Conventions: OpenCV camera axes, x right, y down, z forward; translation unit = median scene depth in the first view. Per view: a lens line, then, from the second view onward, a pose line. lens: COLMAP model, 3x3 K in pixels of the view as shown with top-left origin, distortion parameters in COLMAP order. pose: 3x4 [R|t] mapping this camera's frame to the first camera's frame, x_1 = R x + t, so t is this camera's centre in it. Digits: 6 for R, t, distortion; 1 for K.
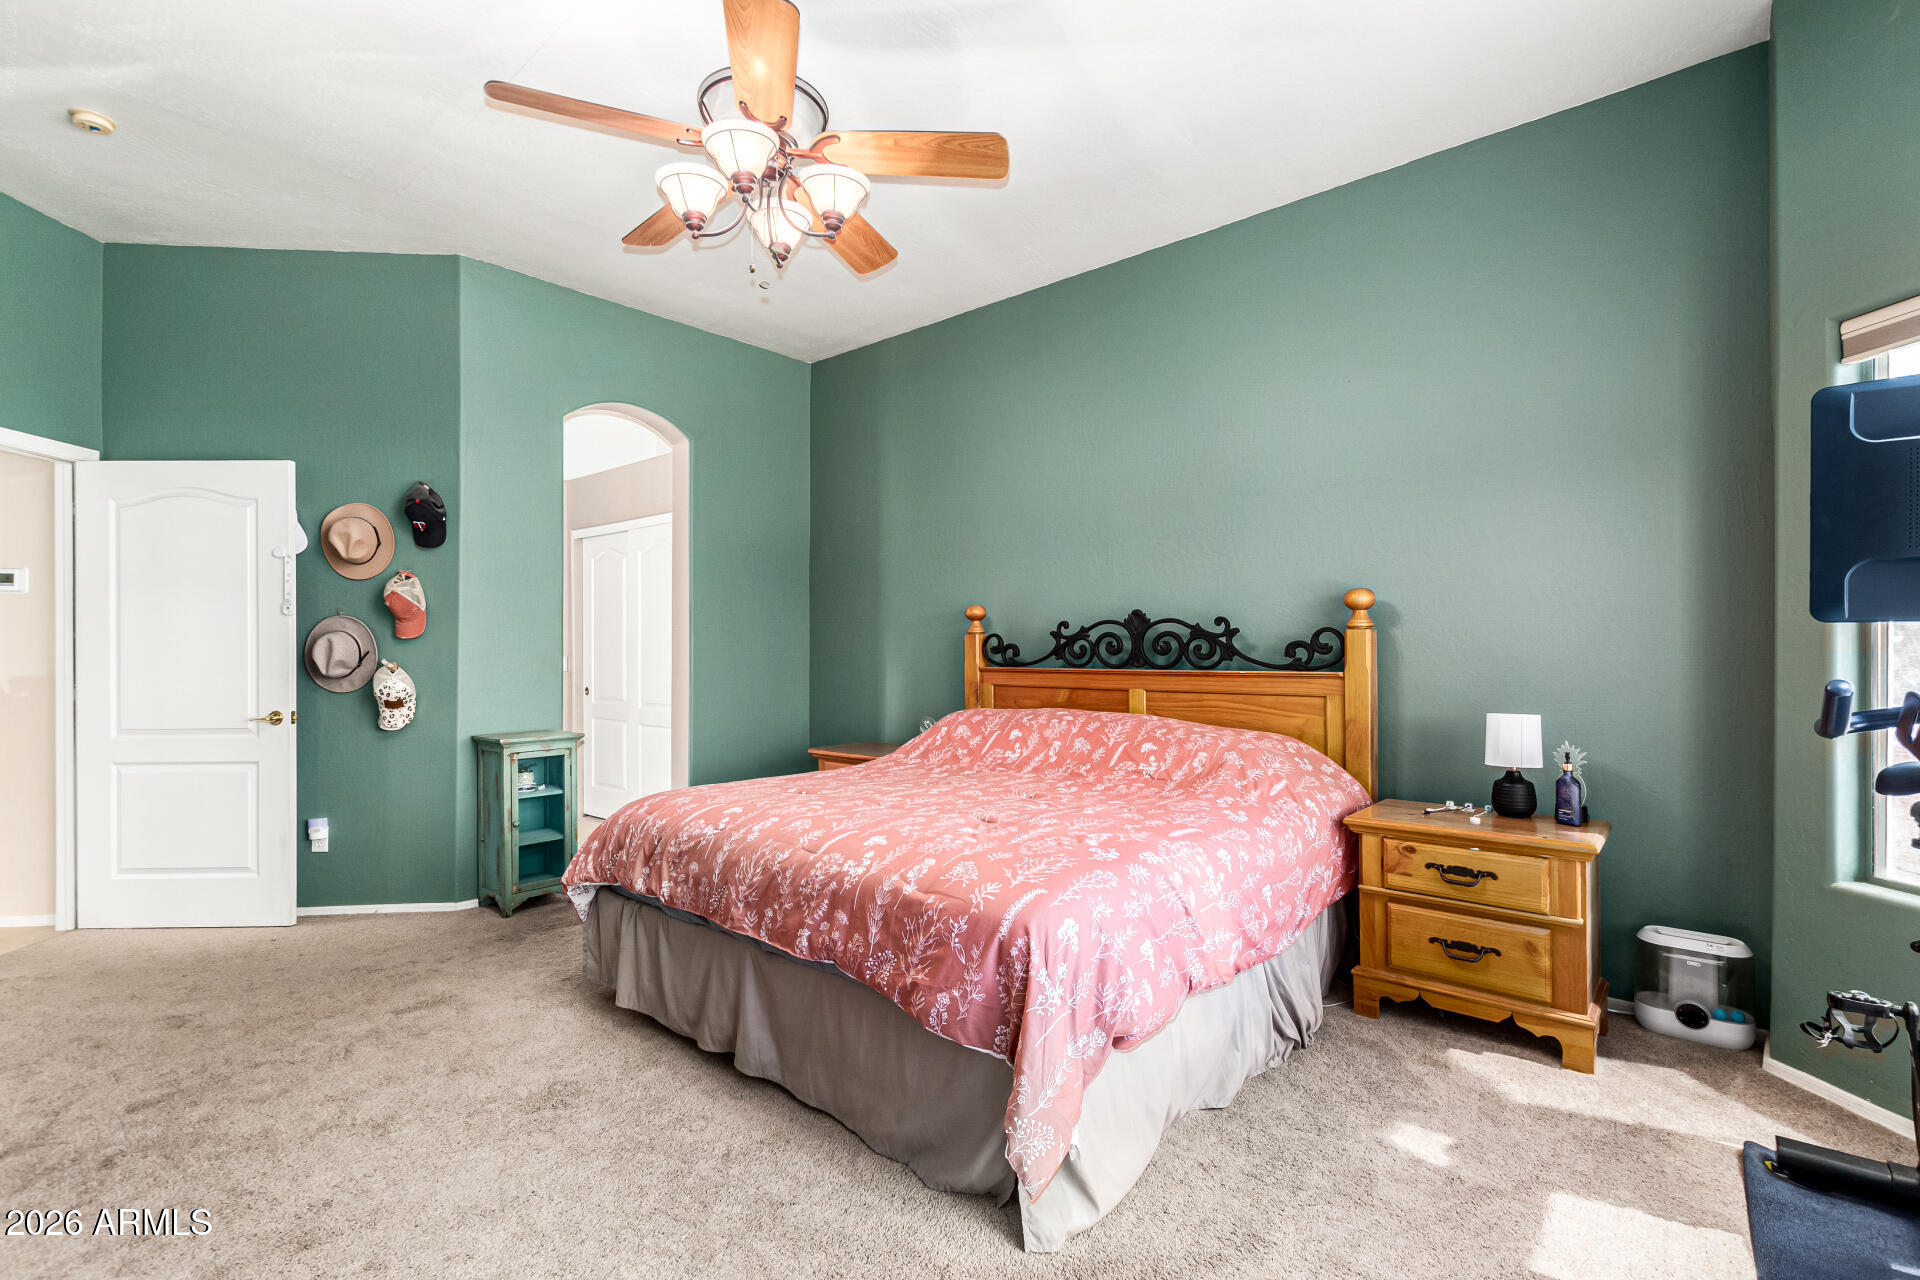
lens RADIAL K [[869.2, 0, 956.4], [0, 869.2, 647.5], [0, 0, 1]] dist [0.006590, -0.002509]
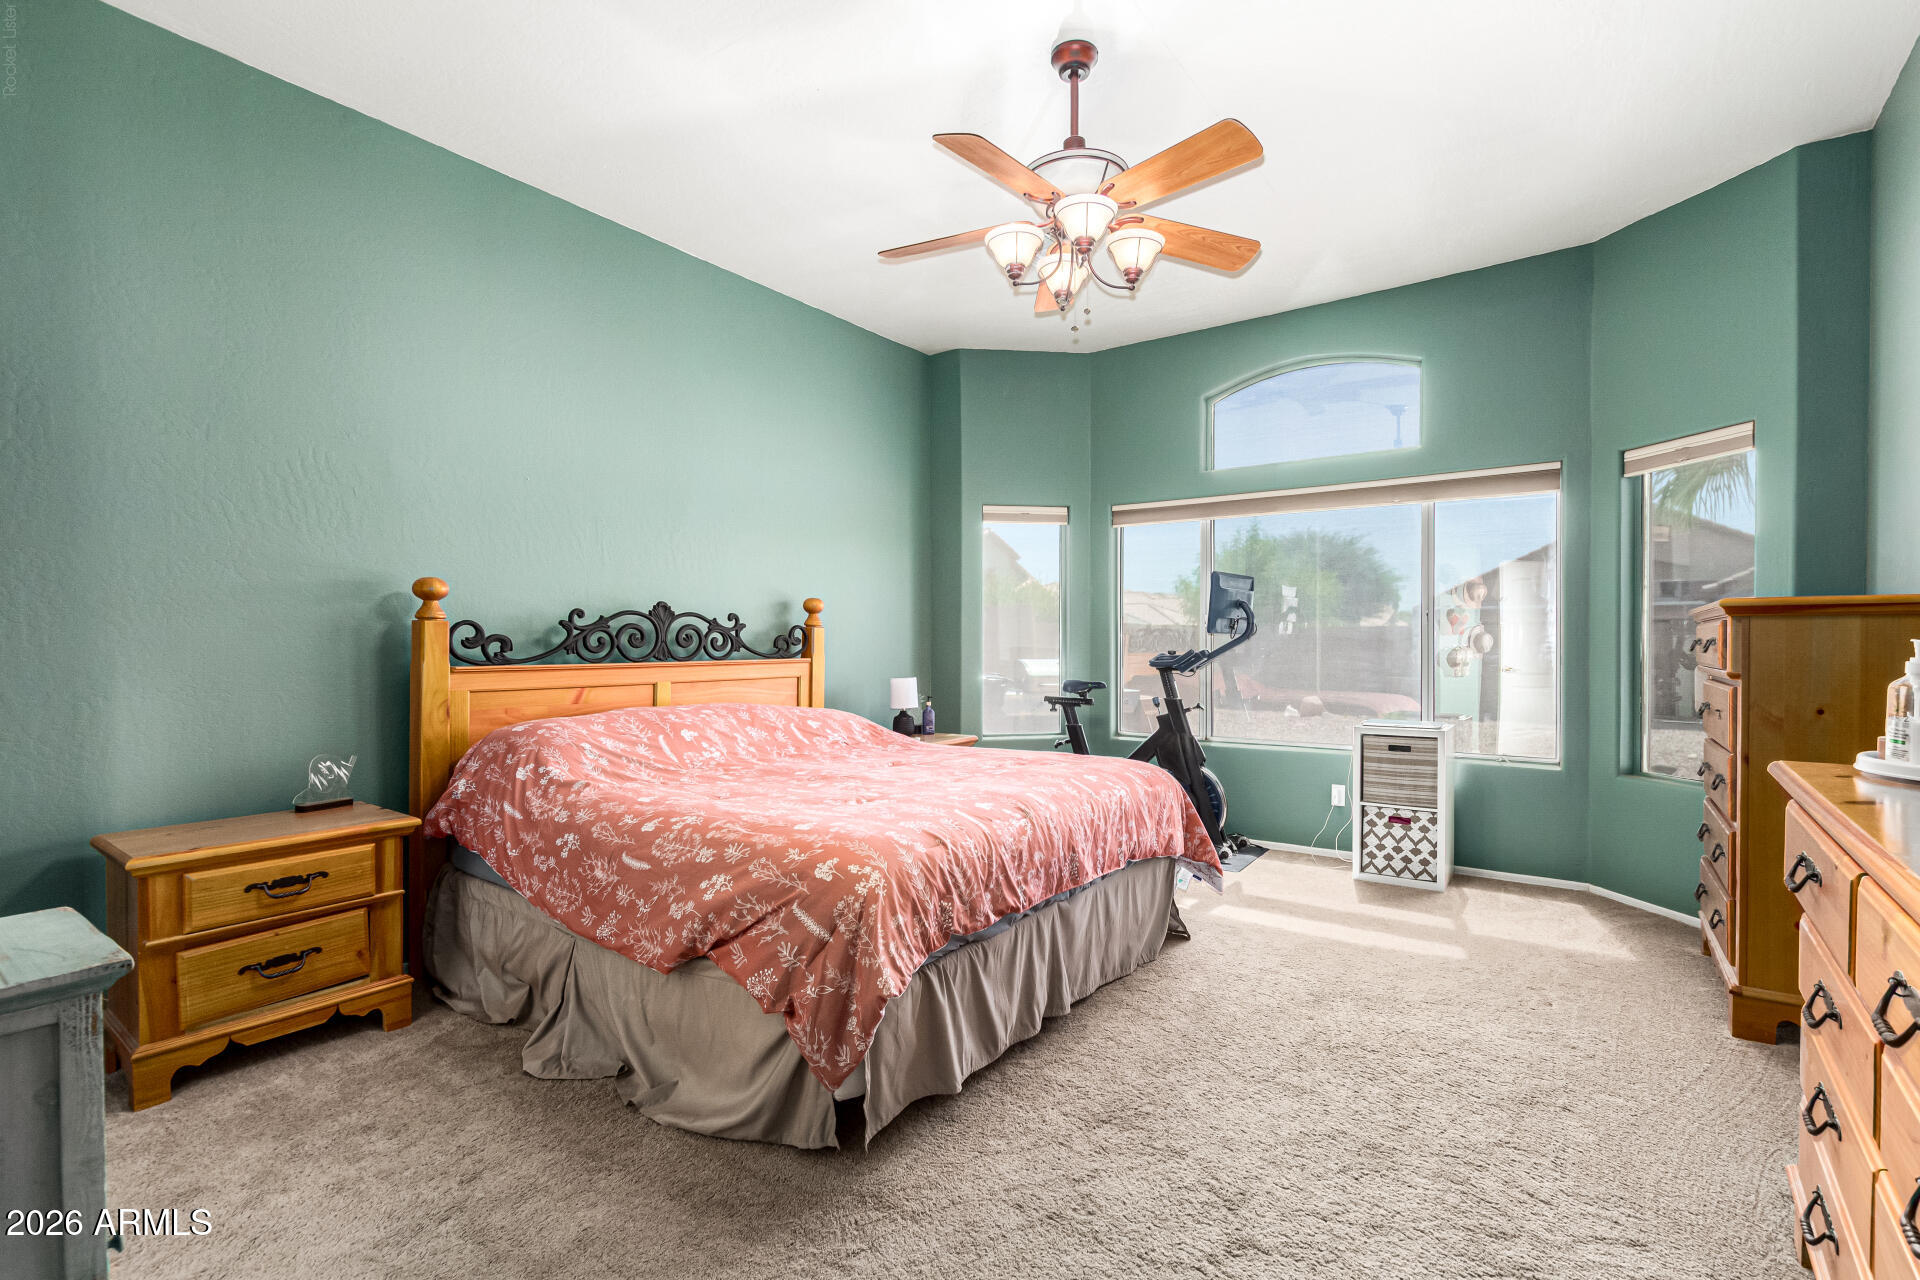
lens RADIAL K [[869.2, 0, 968.0], [0, 869.2, 646.8], [0, 0, 1]] dist [0.006590, -0.002509]
pose [[-0.078148, -0.008936, 0.996902, -0.810561], [-0.003561, 0.999956, 0.008684, -0.001924], [-0.996935, -0.002871, -0.078176, 0.727328]]
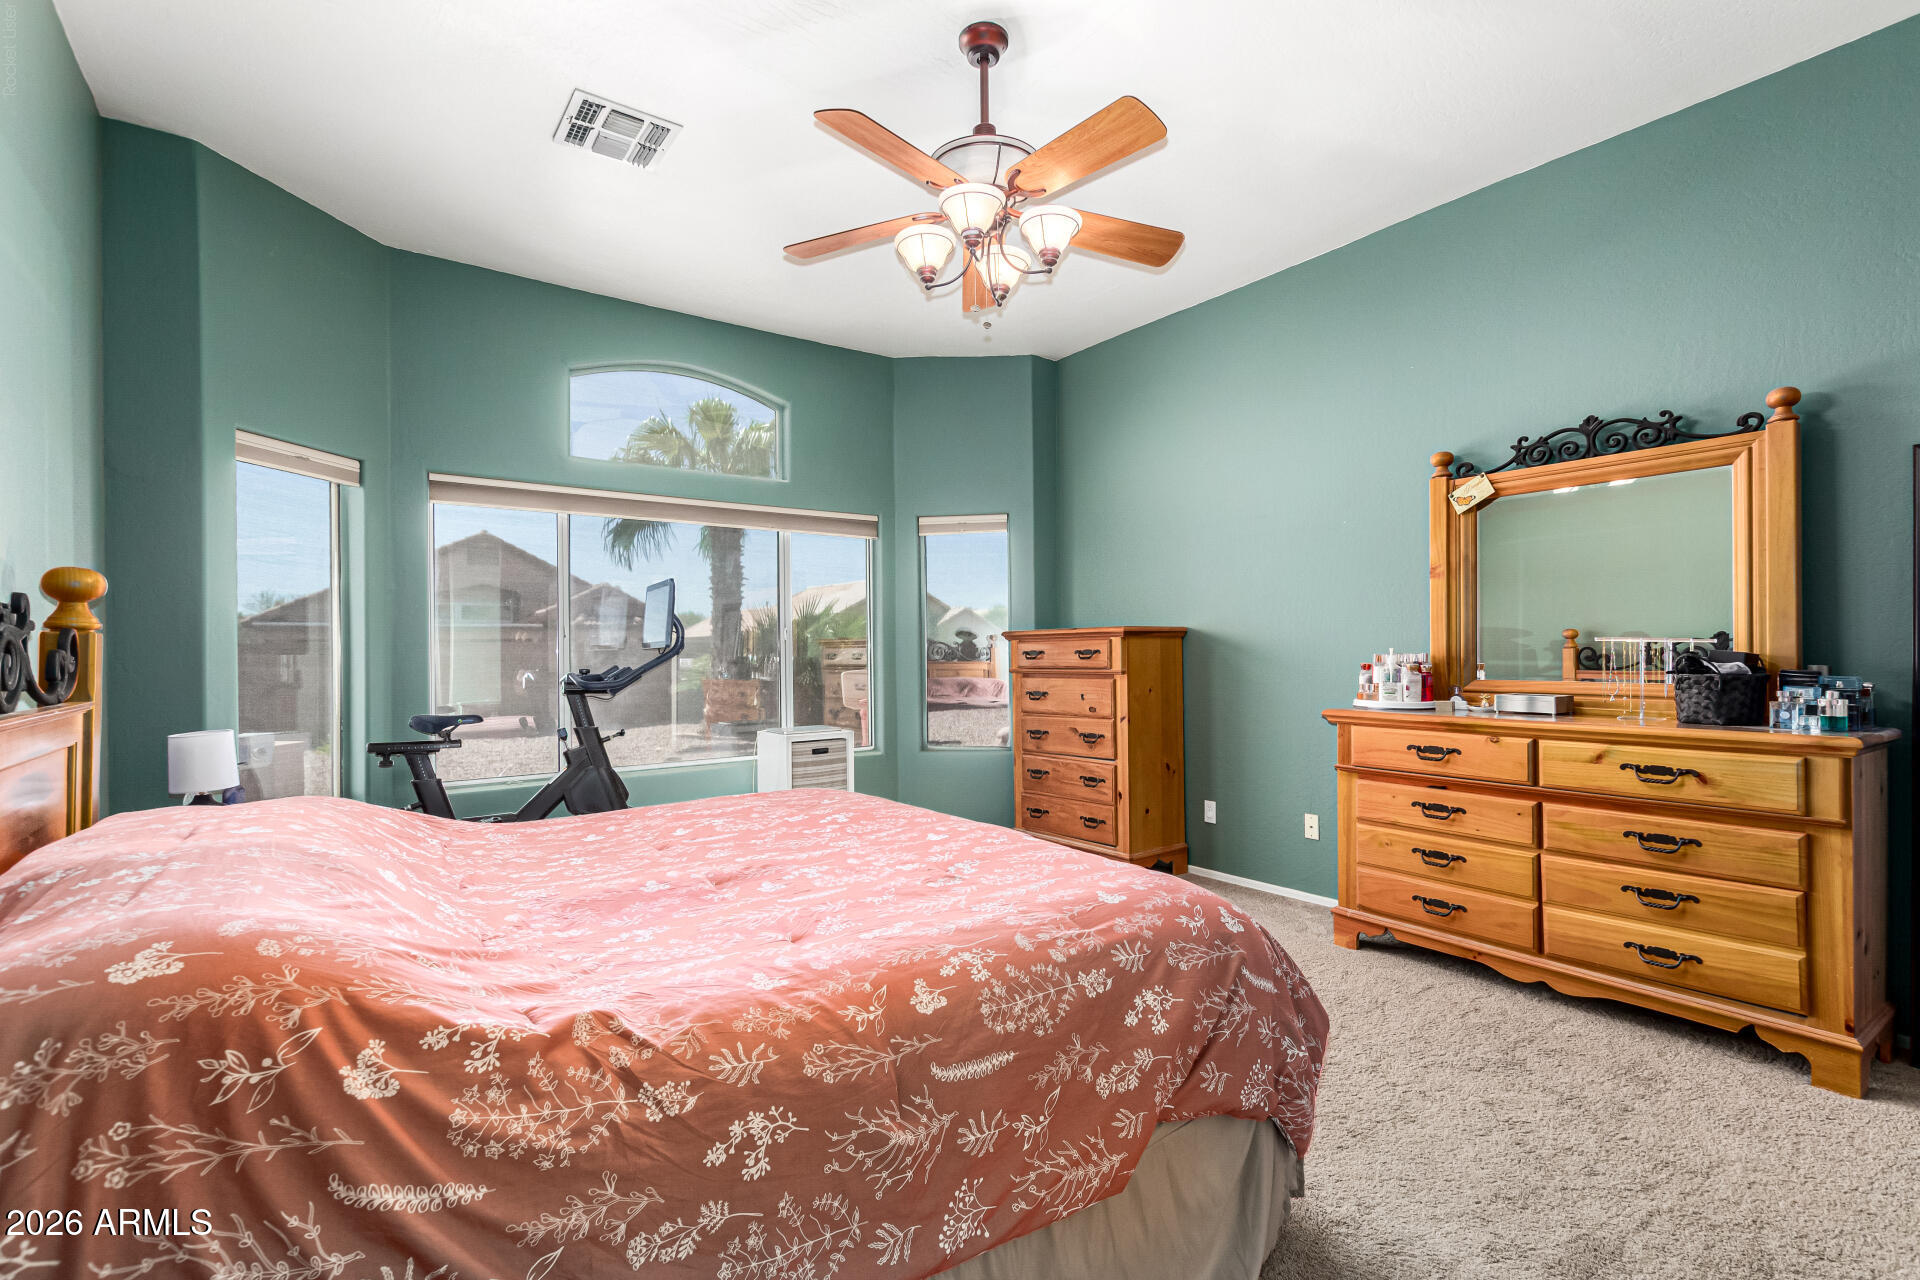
lens RADIAL K [[869.2, 0, 963.9], [0, 869.2, 642.7], [0, 0, 1]] dist [0.006590, -0.002509]
pose [[-0.969968, 0.011923, 0.242942, -0.269238], [0.008592, 0.999854, -0.014764, 0.000959], [-0.243083, -0.012233, -0.969928, 1.226255]]
